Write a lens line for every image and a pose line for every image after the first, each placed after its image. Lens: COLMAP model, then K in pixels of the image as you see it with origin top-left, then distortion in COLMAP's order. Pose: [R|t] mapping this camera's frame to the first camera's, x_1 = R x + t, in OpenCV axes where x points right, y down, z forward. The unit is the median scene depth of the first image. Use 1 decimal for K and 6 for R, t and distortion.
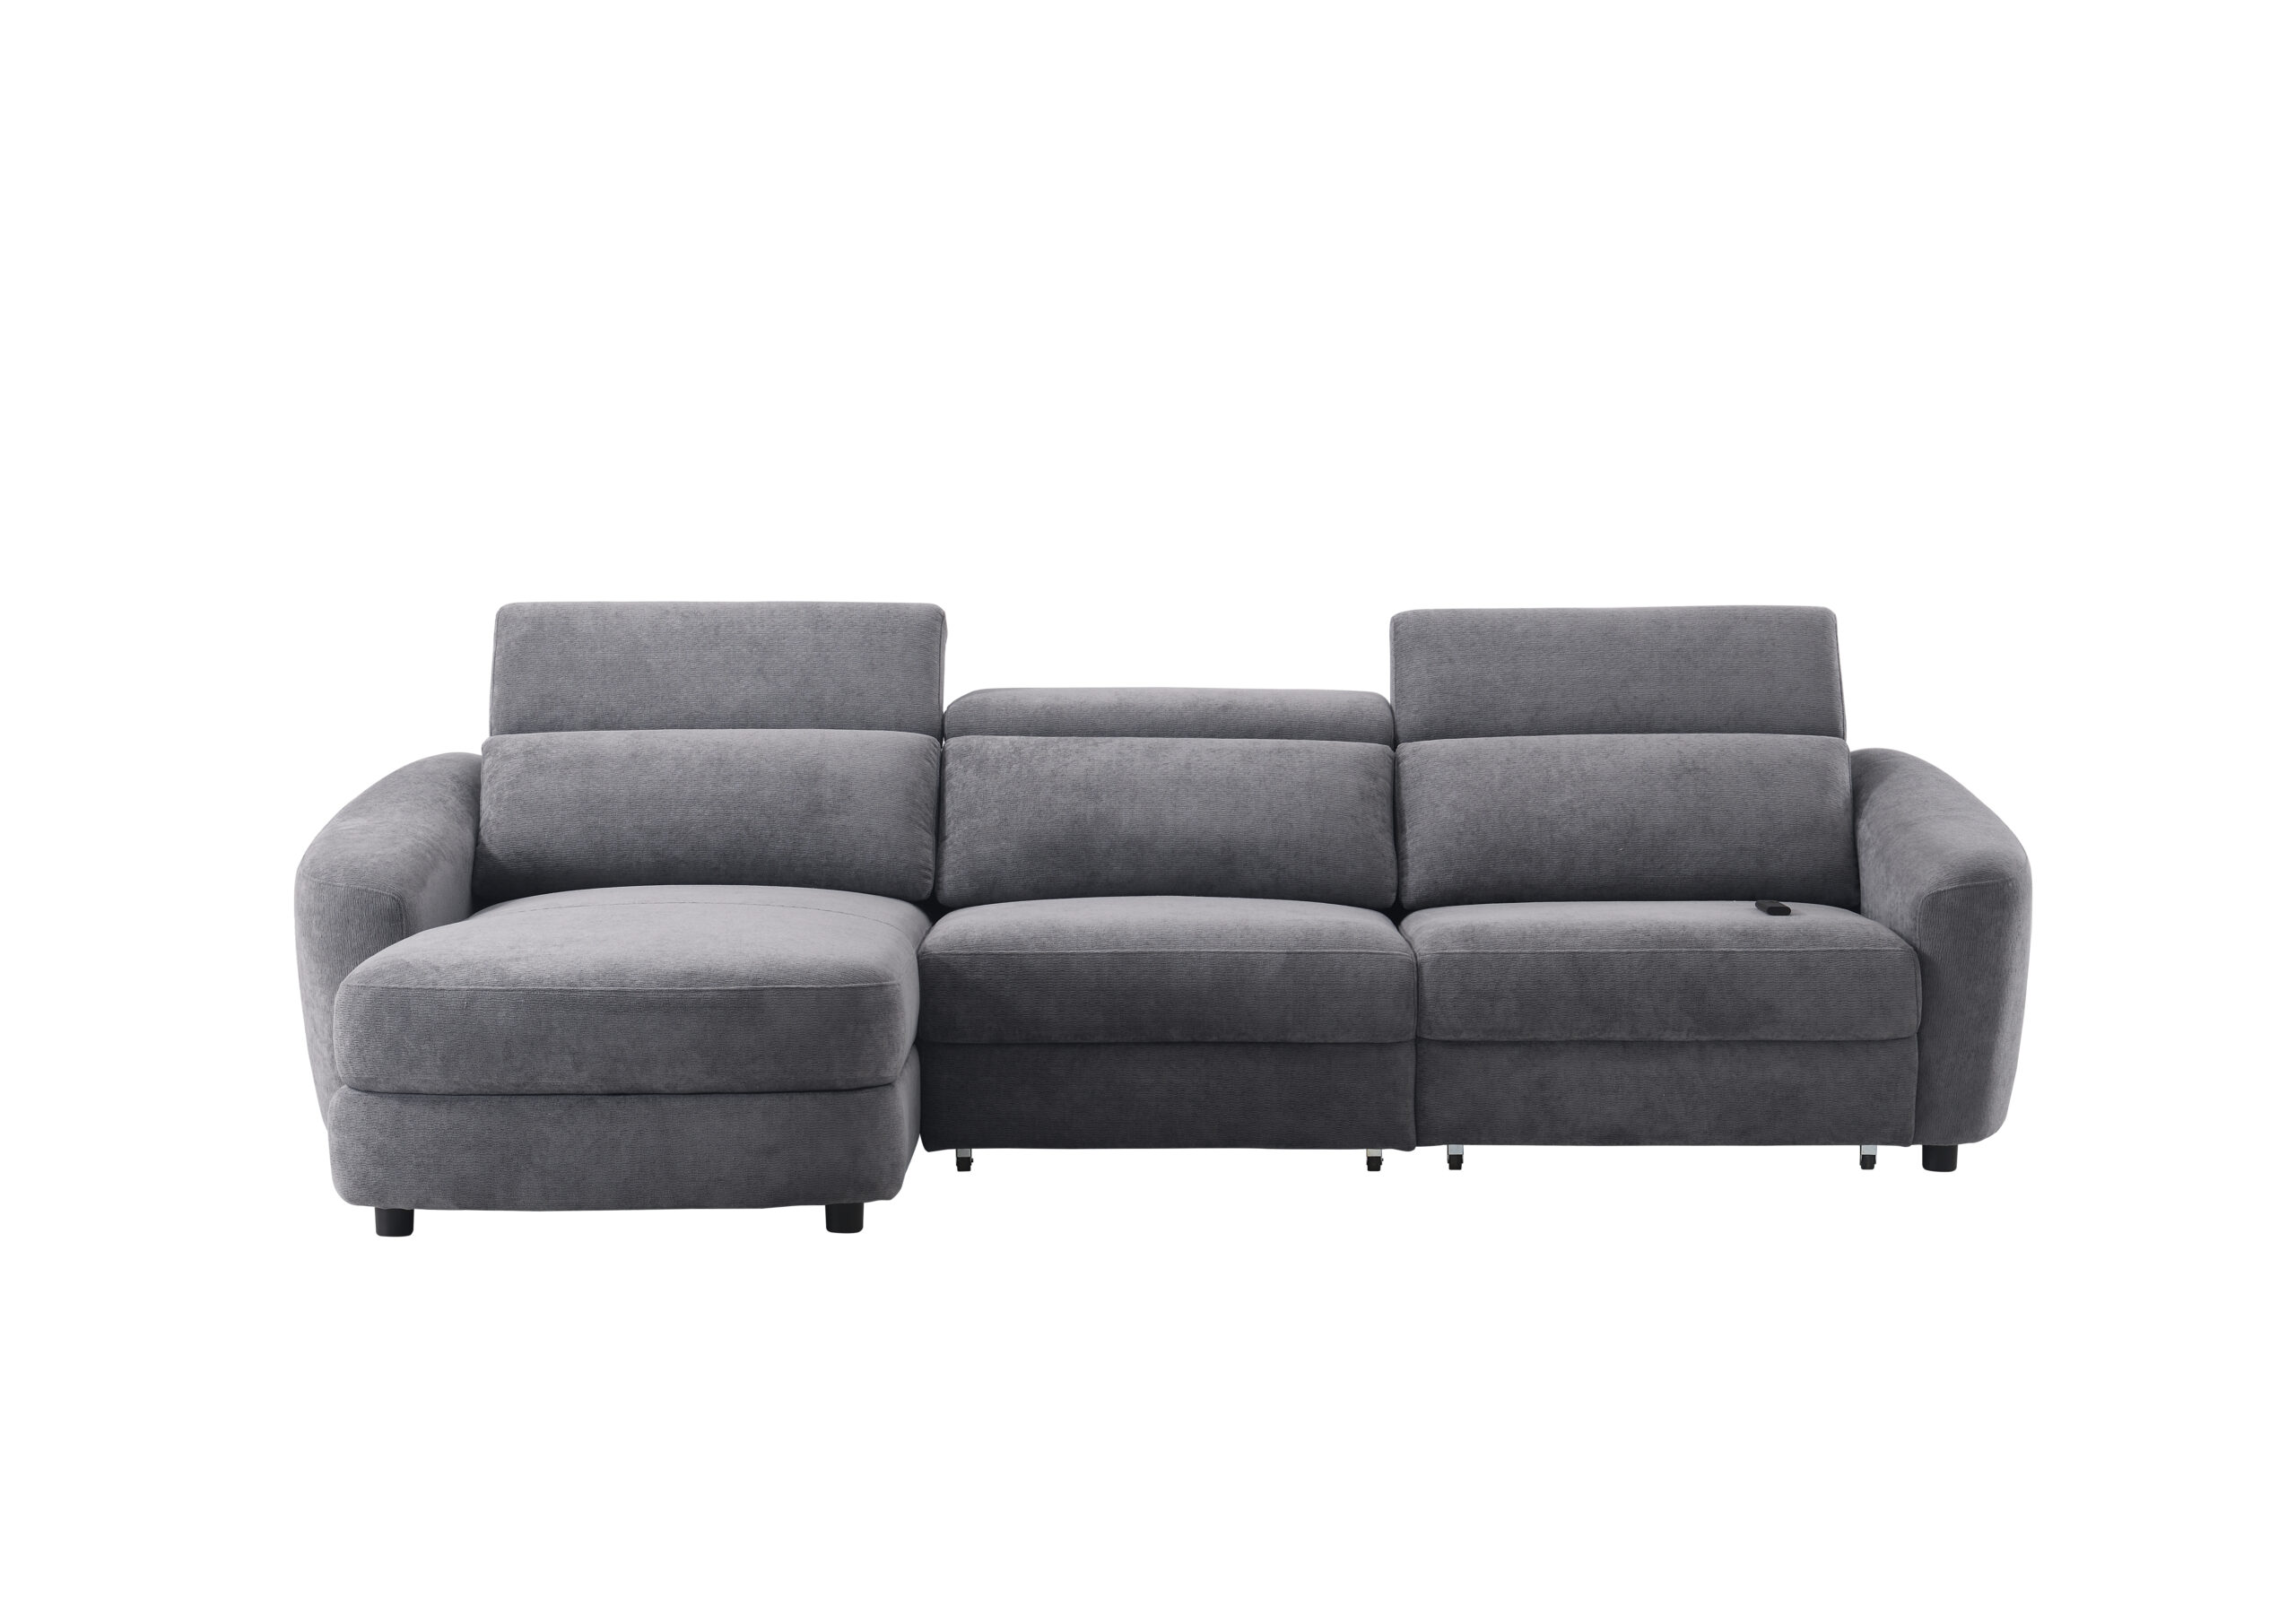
lens RADIAL K [[4229.2, 0, 1163.6], [0, 4229.2, 818.8], [0, 0, 1]] dist [0.202289, -0.028158]
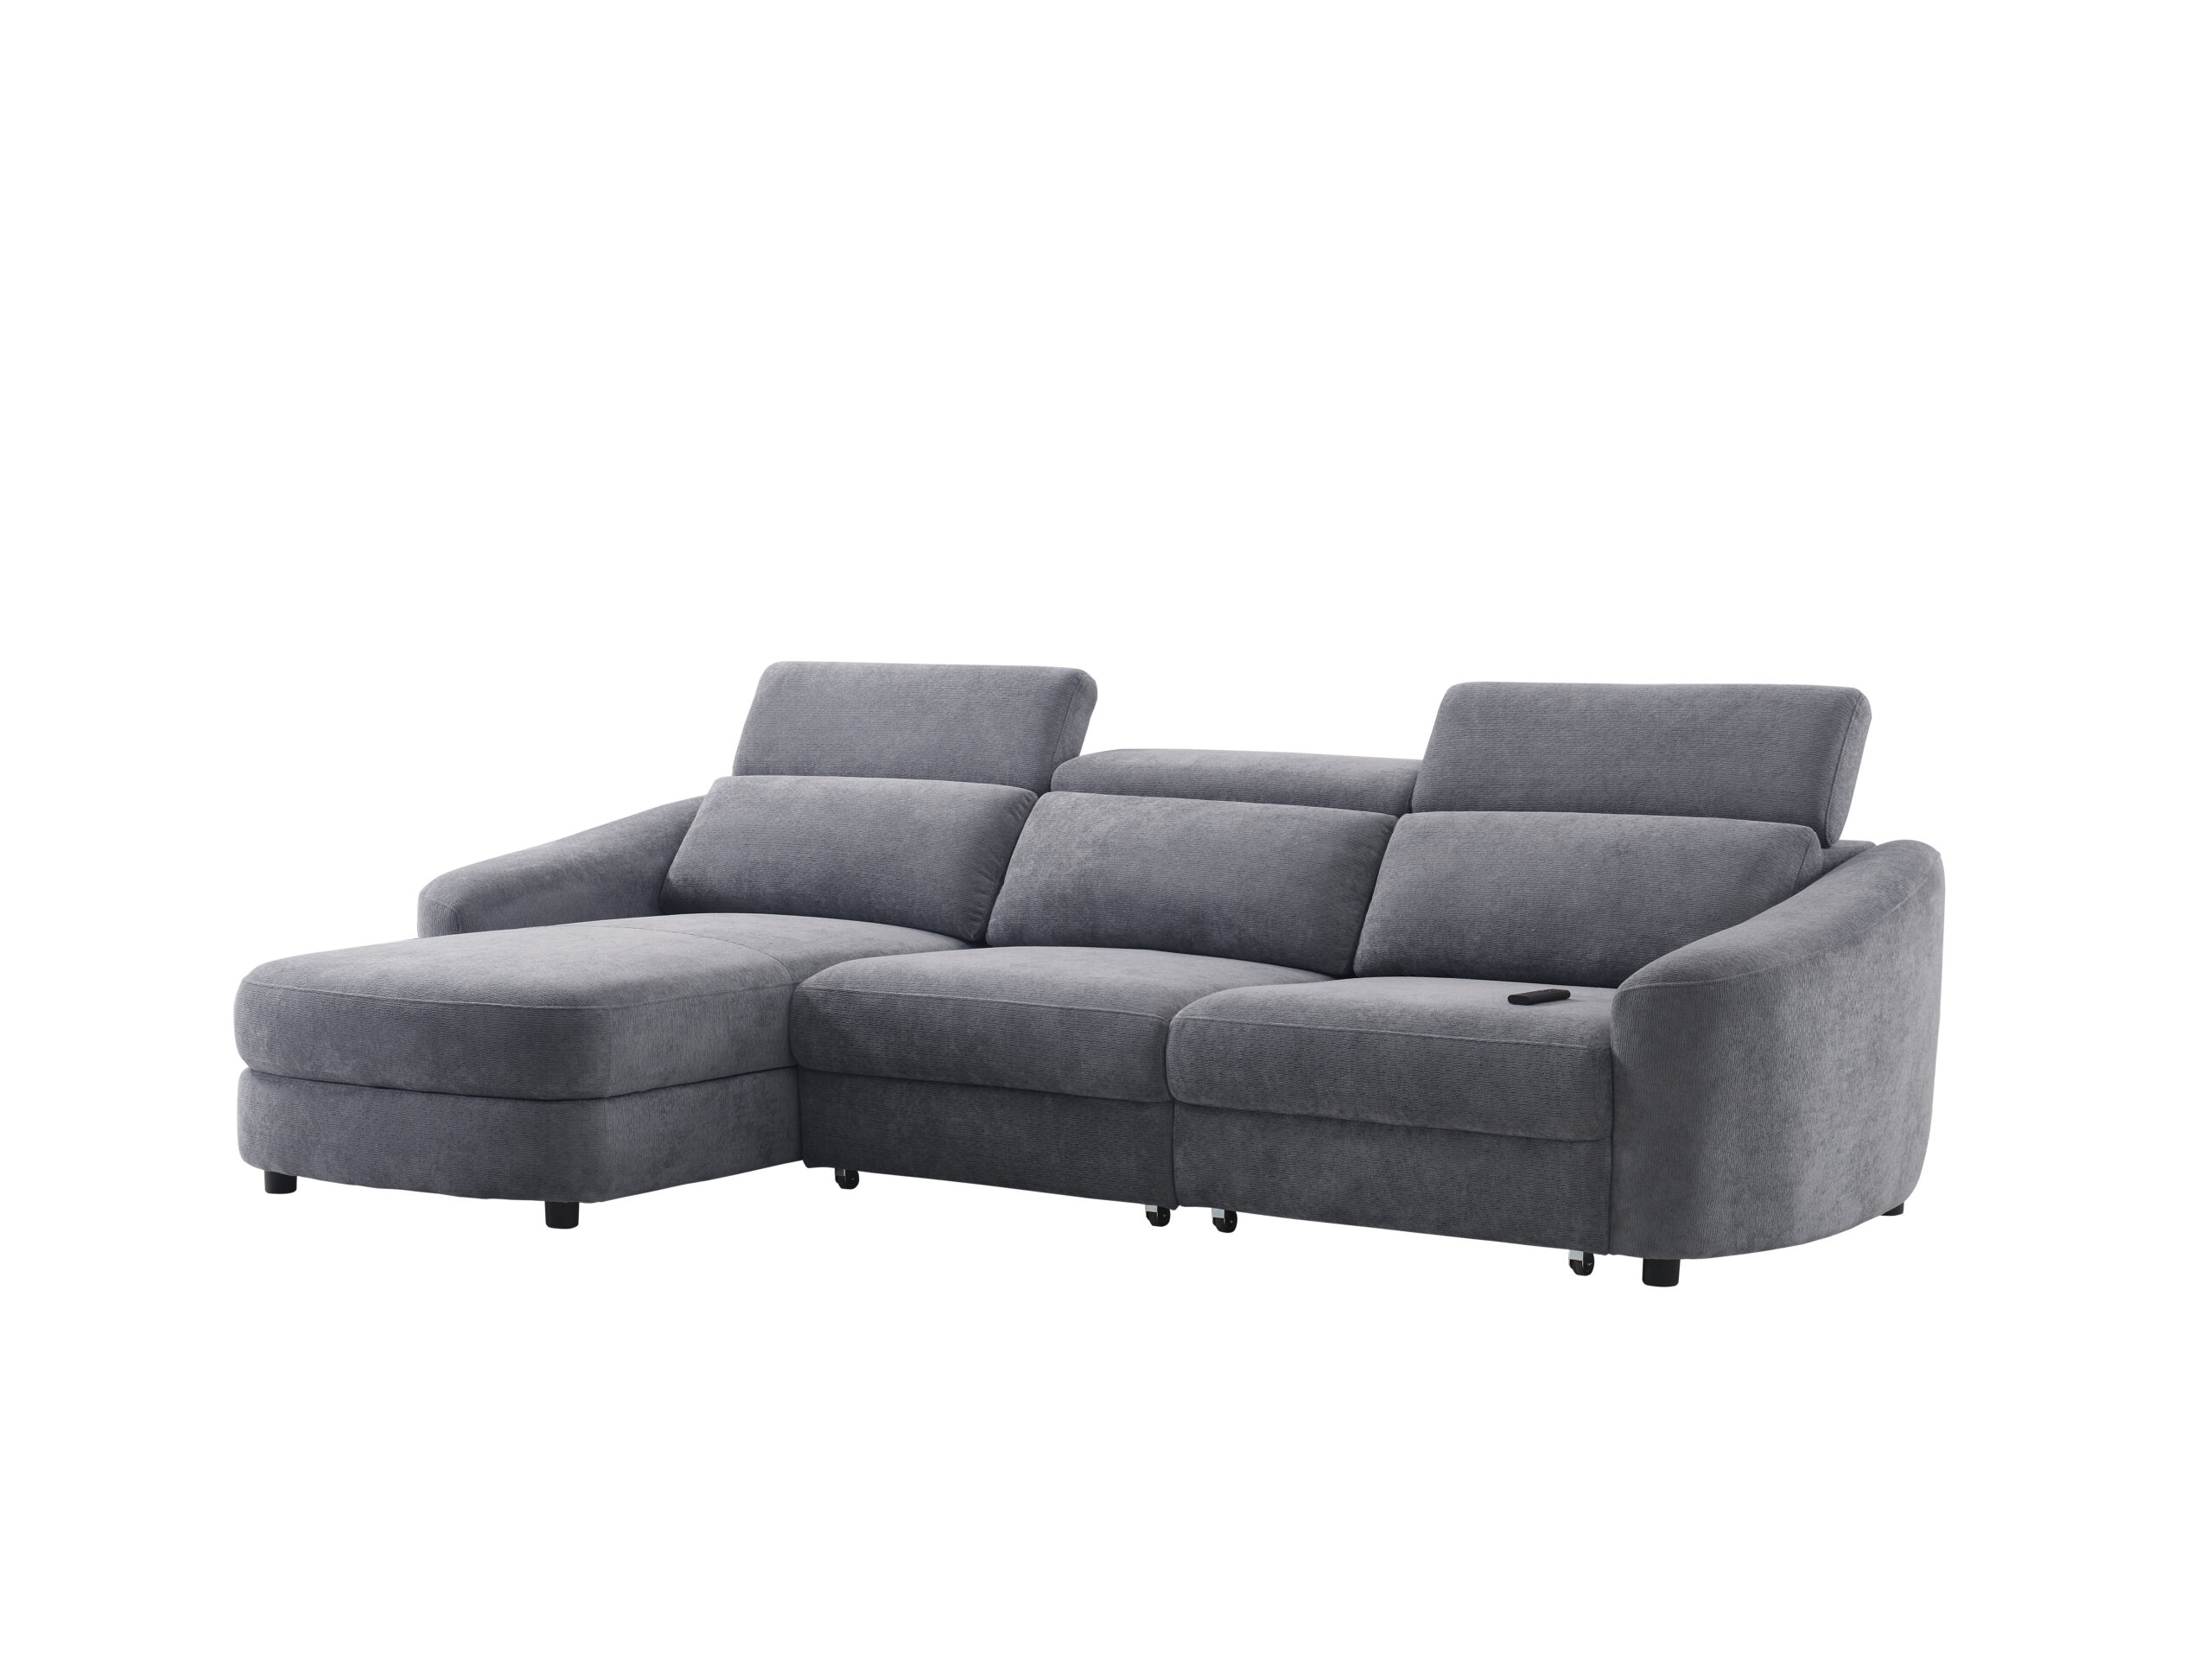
lens RADIAL K [[3839.0, 0, 1115.2], [0, 3839.0, 834.5], [0, 0, 1]] dist [0.182306, -0.025233]
pose [[0.819445, 0.041743, -0.571636, 0.564593], [-0.044720, 0.998960, 0.008841, -0.019367], [0.571410, 0.018319, 0.820460, 0.226375]]
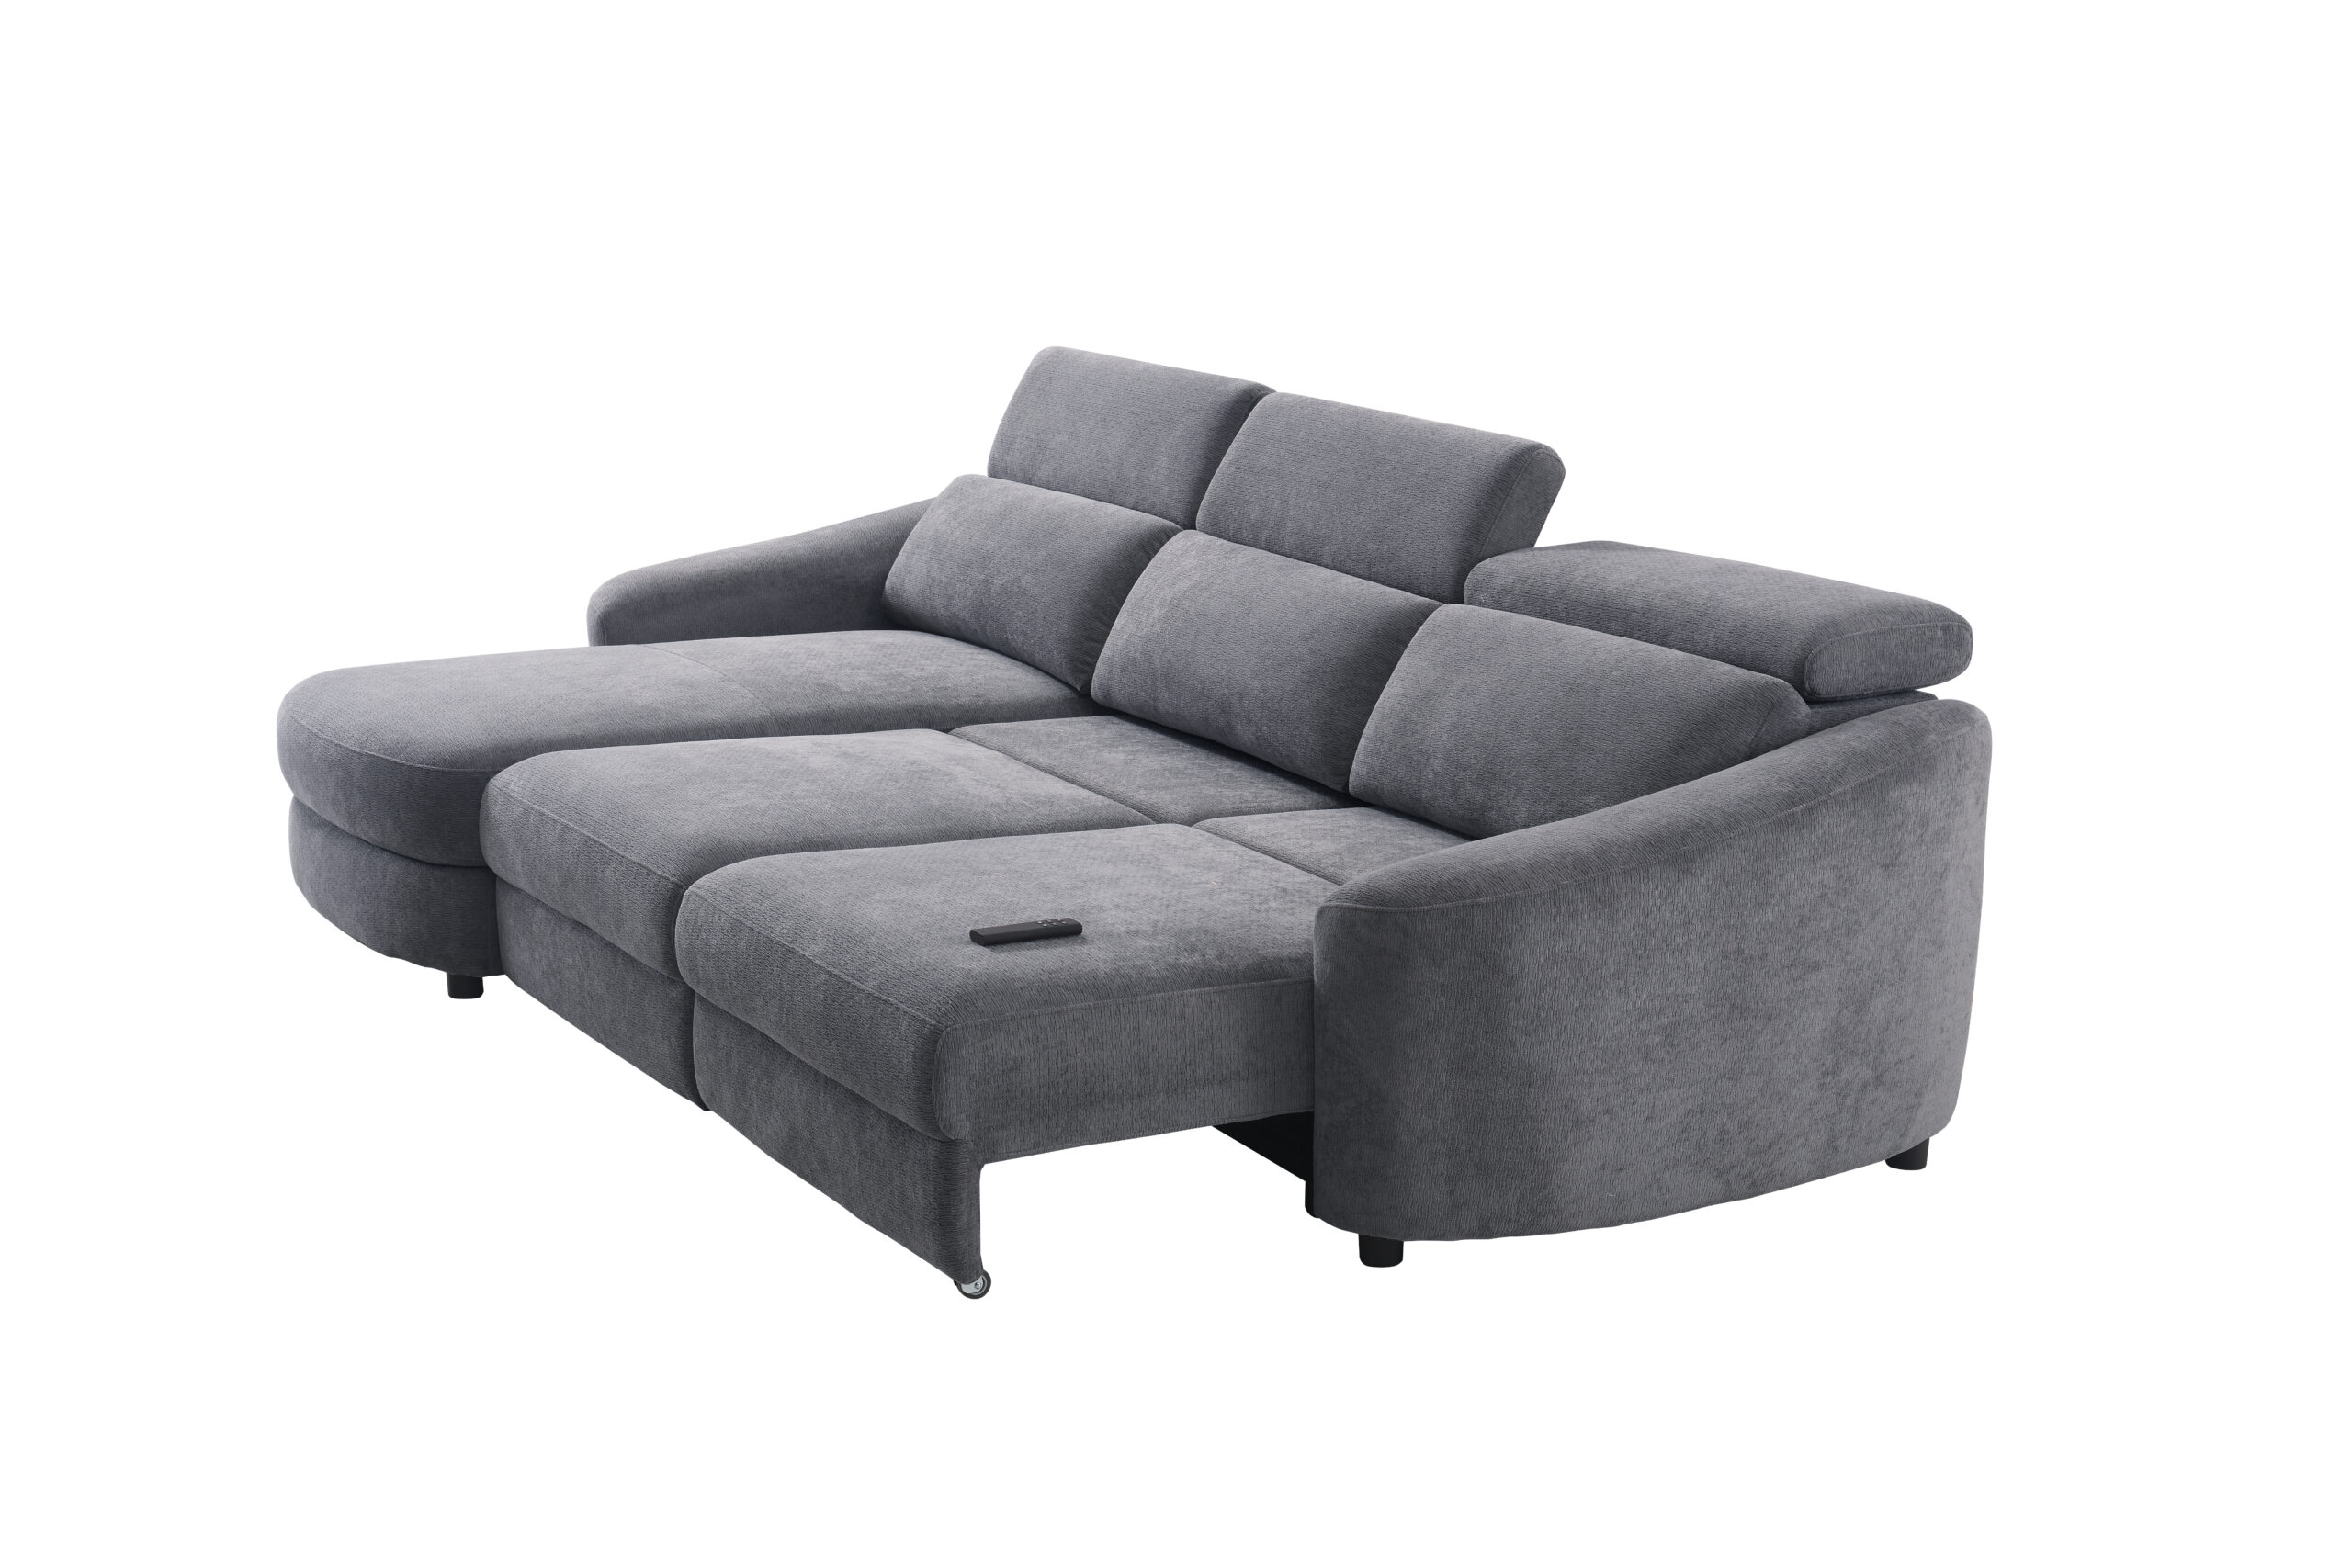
lens RADIAL K [[3663.1, 0, 1176.0], [0, 3663.1, 784.0], [0, 0, 1]] dist [0.263080, 0.009616]
pose [[0.477296, 0.186719, -0.858676, 0.714052], [-0.061163, 0.981854, 0.179507, -0.118581], [0.876612, -0.033159, 0.480055, 0.649698]]
